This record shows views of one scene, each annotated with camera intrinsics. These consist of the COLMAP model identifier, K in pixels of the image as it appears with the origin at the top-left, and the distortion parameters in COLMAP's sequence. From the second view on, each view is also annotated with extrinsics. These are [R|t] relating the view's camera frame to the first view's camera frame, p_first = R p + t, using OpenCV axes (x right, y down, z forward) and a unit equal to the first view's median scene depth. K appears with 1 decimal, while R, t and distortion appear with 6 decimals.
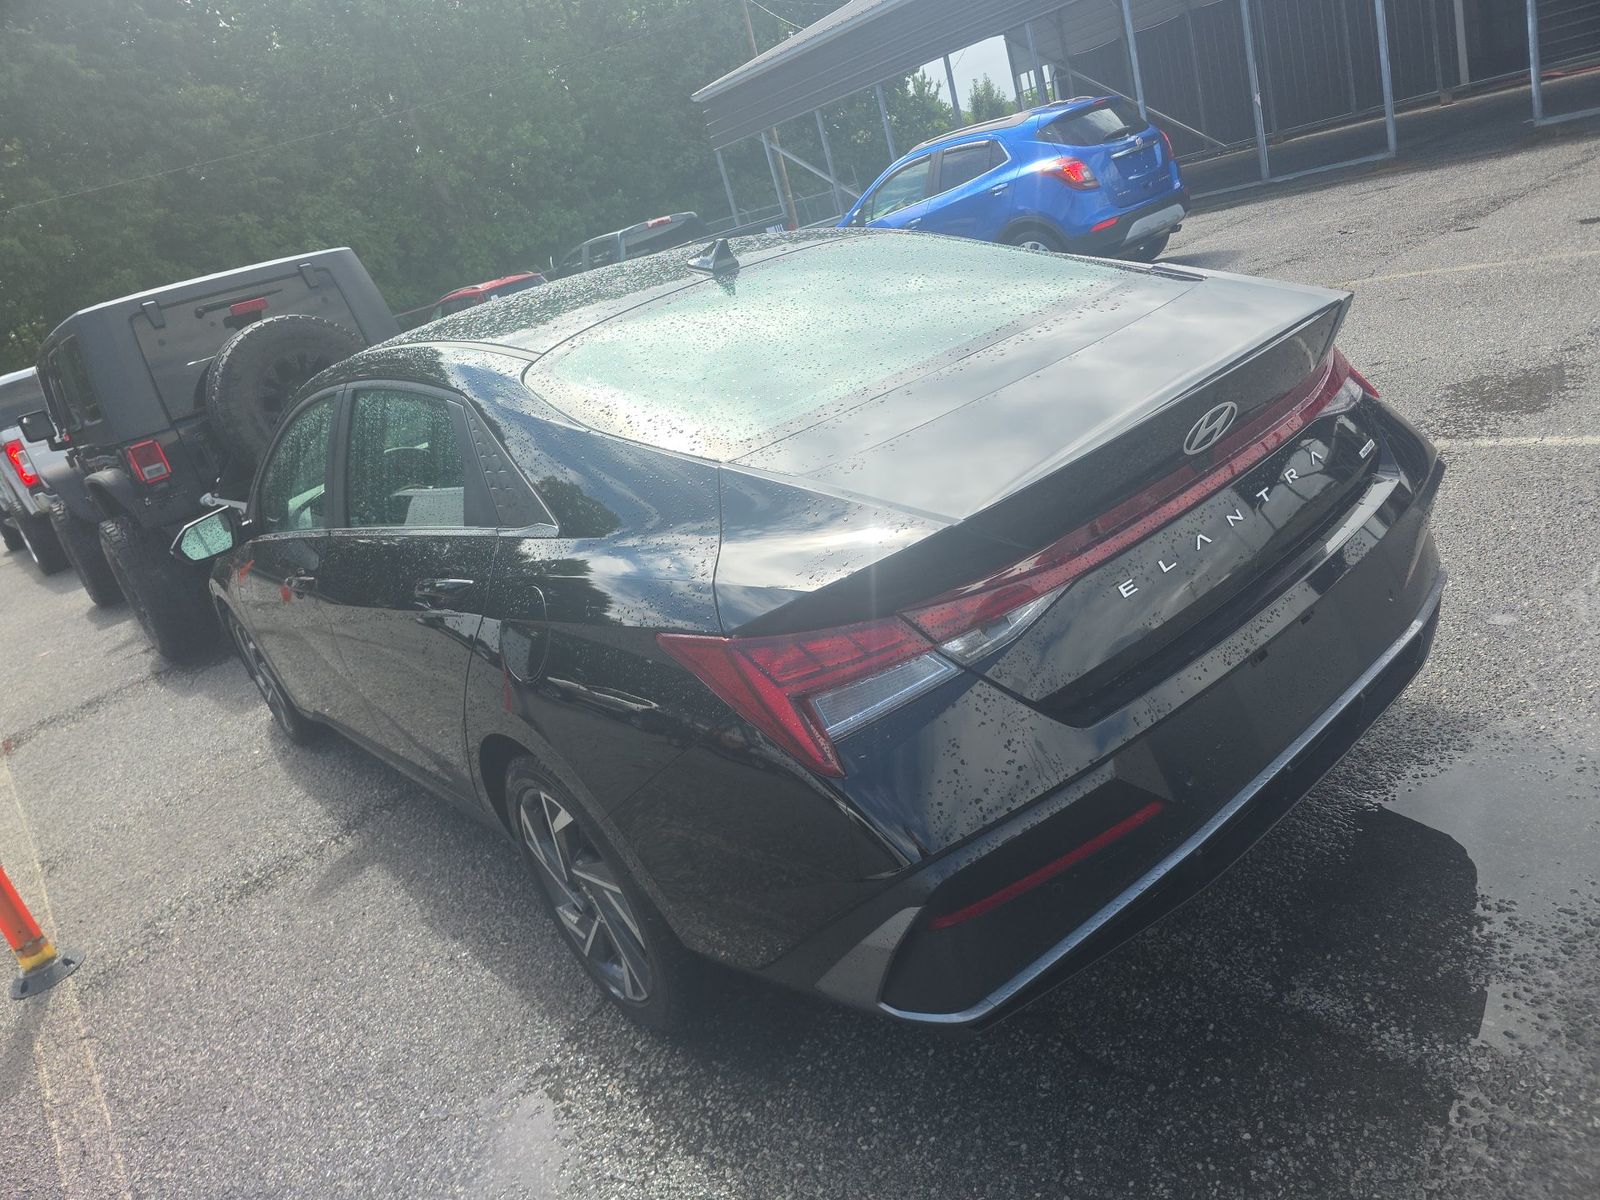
lens RADIAL K [[1113.0, 0, 795.7], [0, 1113.0, 588.9], [0, 0, 1]] dist [0.046511, -0.057132]
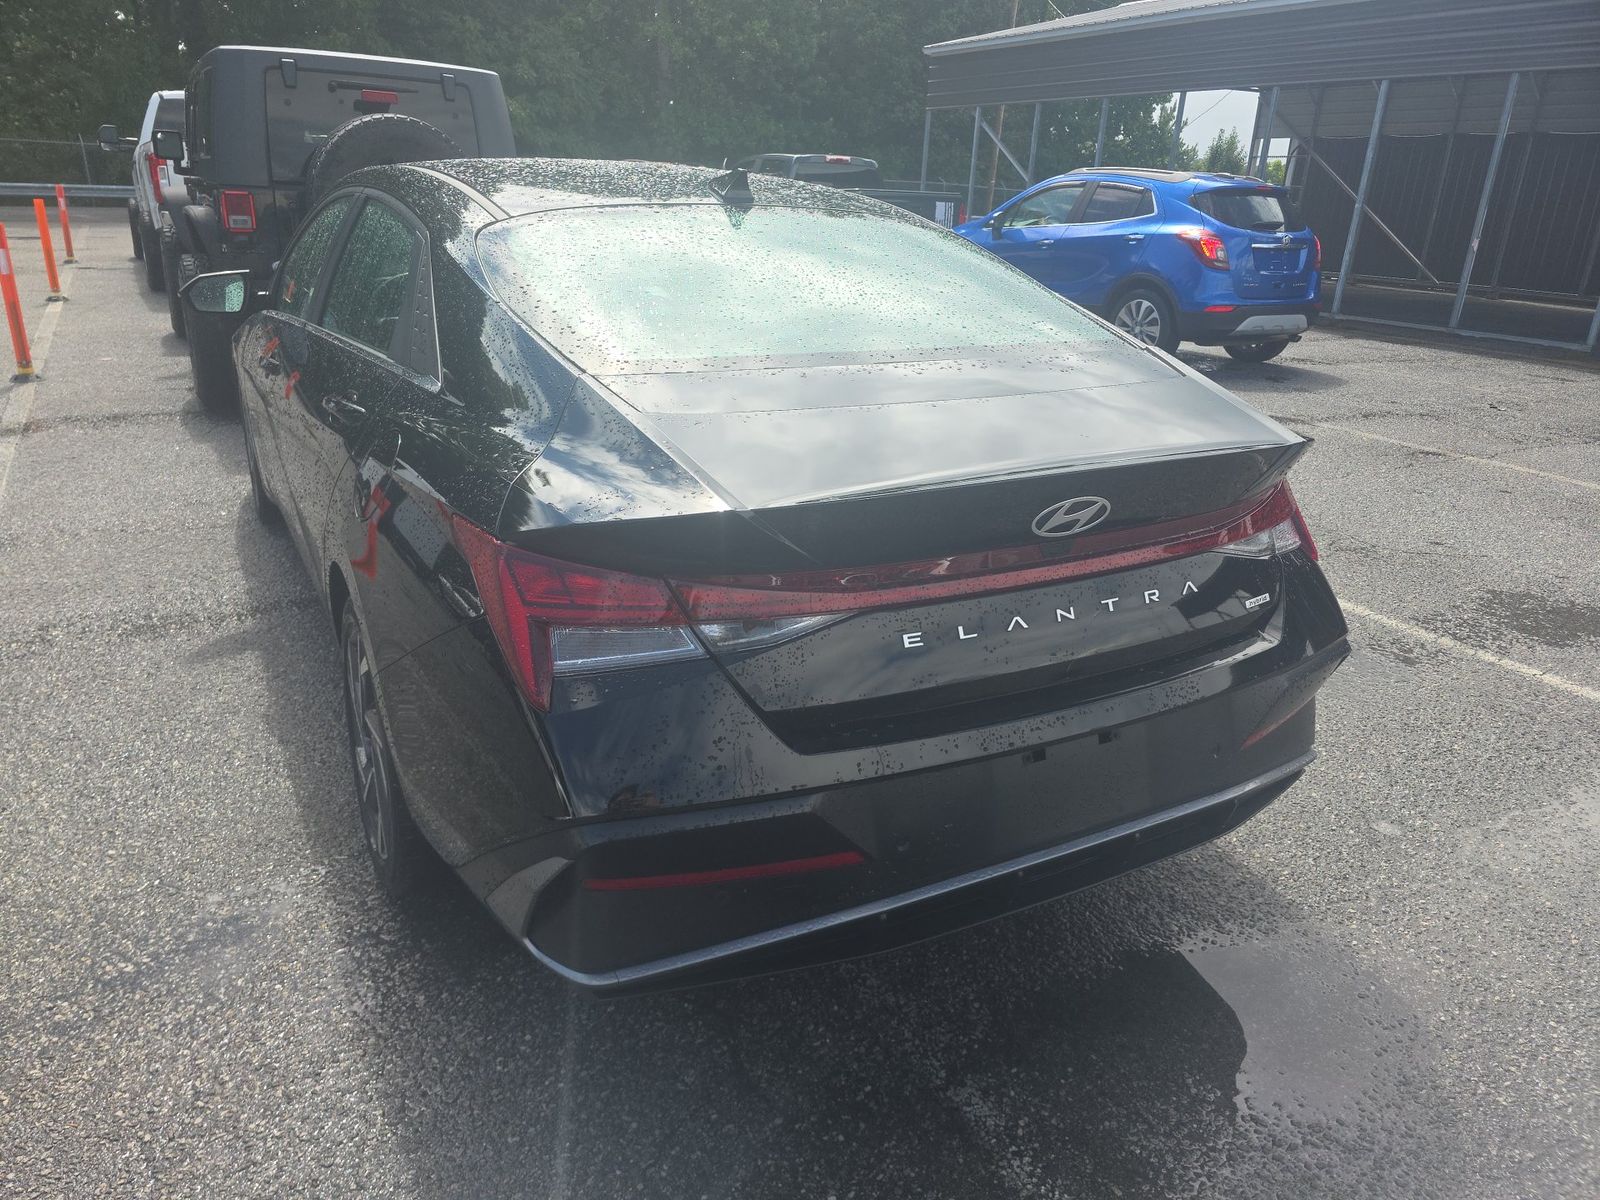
lens RADIAL K [[1113.0, 0, 805.3], [0, 1113.0, 612.5], [0, 0, 1]] dist [0.046511, -0.057132]
pose [[0.933651, 0.353794, -0.055906, 0.151490], [-0.350356, 0.934506, 0.062840, -0.029985], [0.074477, -0.039084, 0.996457, 0.019301]]
